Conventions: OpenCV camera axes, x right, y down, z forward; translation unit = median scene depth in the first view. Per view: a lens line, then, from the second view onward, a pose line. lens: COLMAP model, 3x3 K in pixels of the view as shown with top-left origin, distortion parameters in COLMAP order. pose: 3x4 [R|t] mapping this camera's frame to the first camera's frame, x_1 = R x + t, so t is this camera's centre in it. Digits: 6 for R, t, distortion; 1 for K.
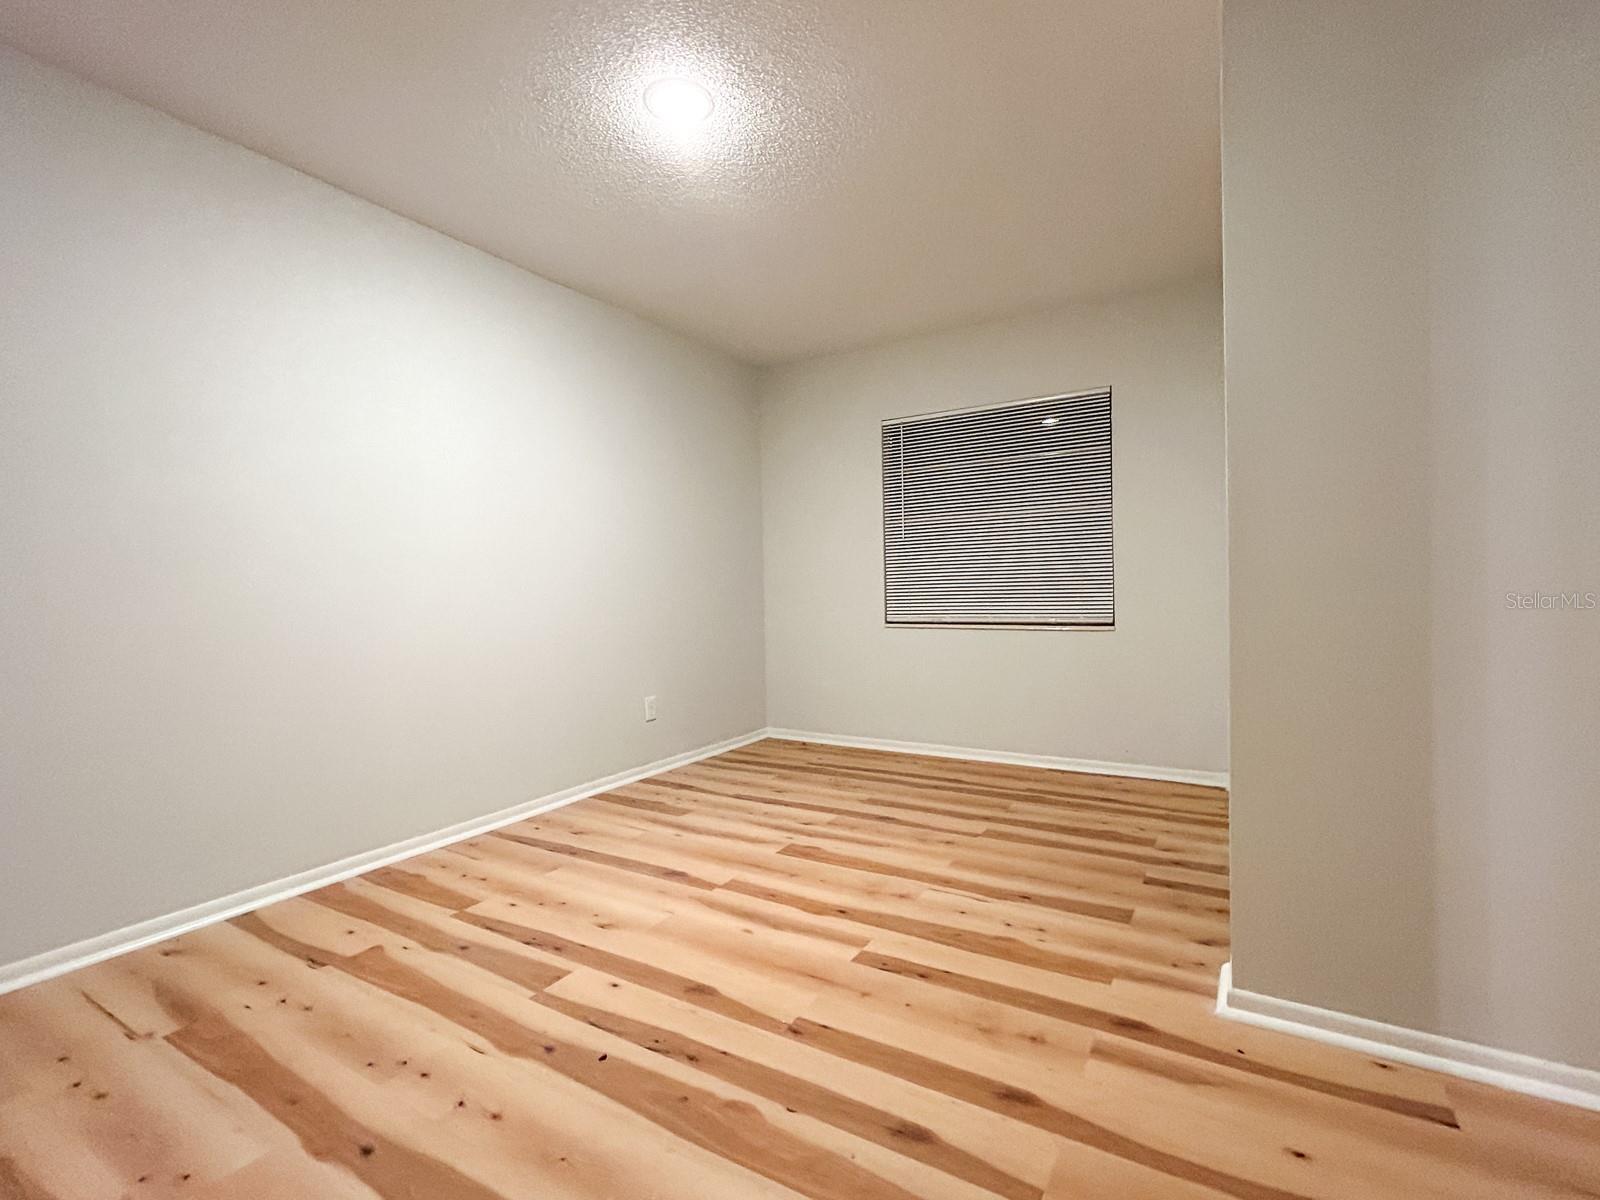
lens RADIAL K [[726.3, 0, 798.0], [0, 726.3, 594.9], [0, 0, 1]] dist [-0.001819, 0.000138]
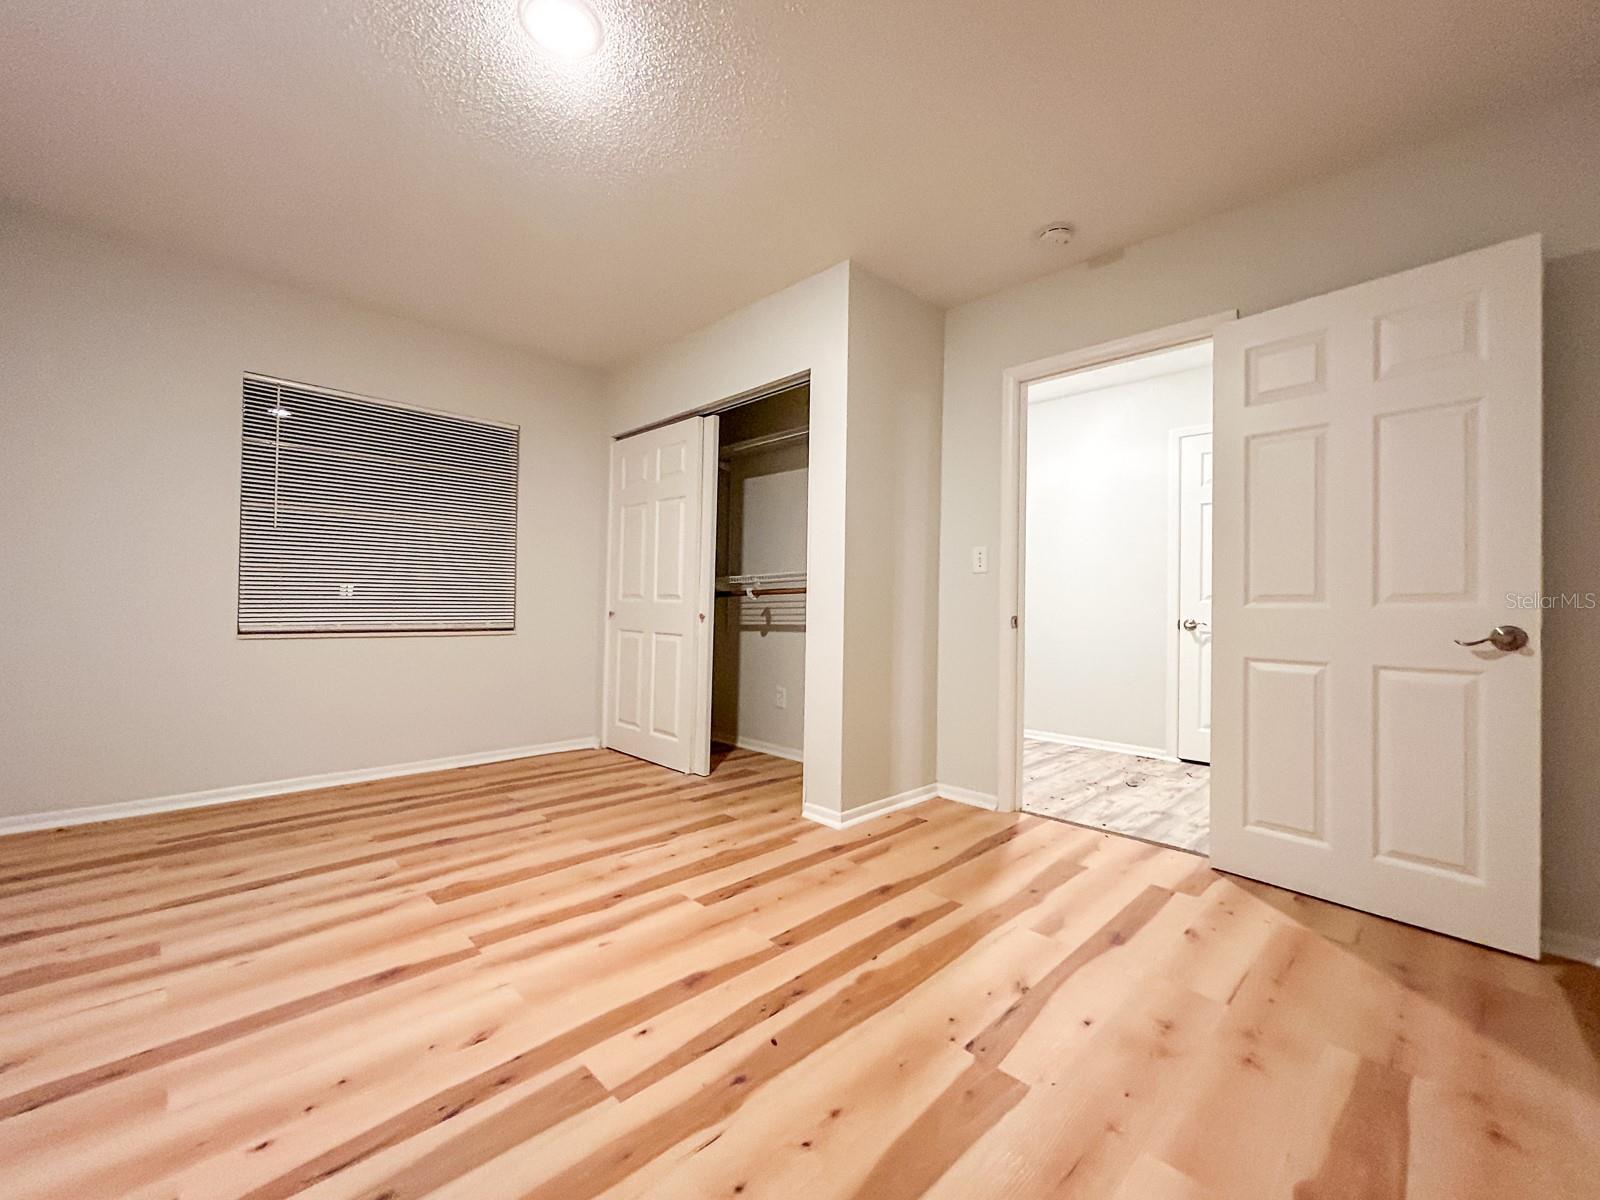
lens RADIAL K [[651.7, 0, 800.2], [0, 651.7, 598.3], [0, 0, 1]] dist [0.000005, 0.000329]
pose [[0.250777, 0.032261, 0.967507, -0.685753], [-0.012151, 0.999471, -0.030177, 0.025677], [-0.967969, -0.004188, 0.251036, 0.435069]]
